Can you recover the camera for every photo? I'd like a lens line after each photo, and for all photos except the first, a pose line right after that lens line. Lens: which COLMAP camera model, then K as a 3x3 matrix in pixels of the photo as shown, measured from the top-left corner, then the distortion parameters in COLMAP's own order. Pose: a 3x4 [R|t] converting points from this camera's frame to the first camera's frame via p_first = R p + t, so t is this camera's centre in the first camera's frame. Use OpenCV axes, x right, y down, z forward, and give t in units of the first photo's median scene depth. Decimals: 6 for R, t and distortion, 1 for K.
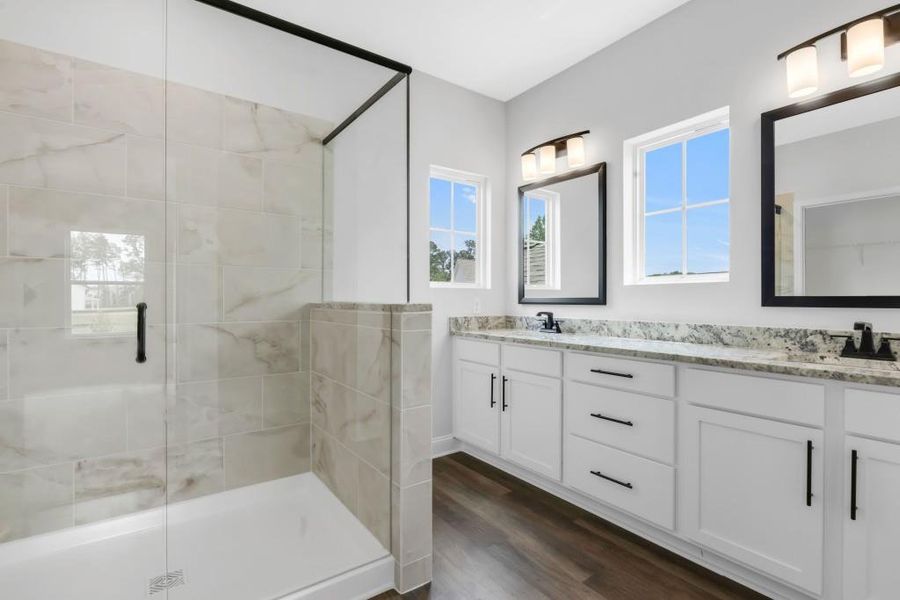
lens RADIAL K [[429.1, 0, 447.3], [0, 429.1, 297.2], [0, 0, 1]] dist [-0.019385, -0.000970]
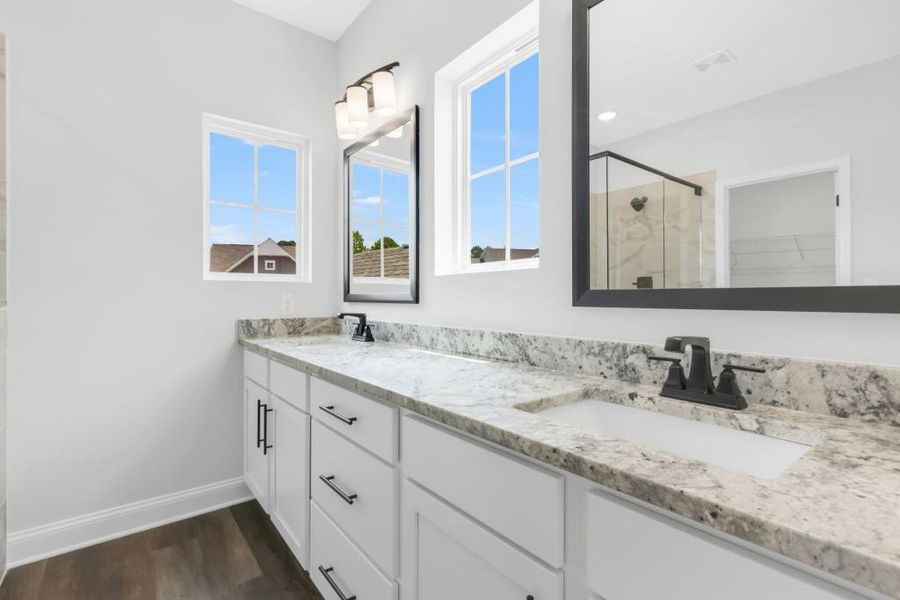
lens RADIAL K [[429.1, 0, 447.3], [0, 429.1, 297.2], [0, 0, 1]] dist [-0.019385, -0.000970]
pose [[0.998785, -0.000828, 0.049276, 0.408566], [0.000567, 0.999986, 0.005325, 0.004151], [-0.049280, -0.005291, 0.998771, 0.293349]]
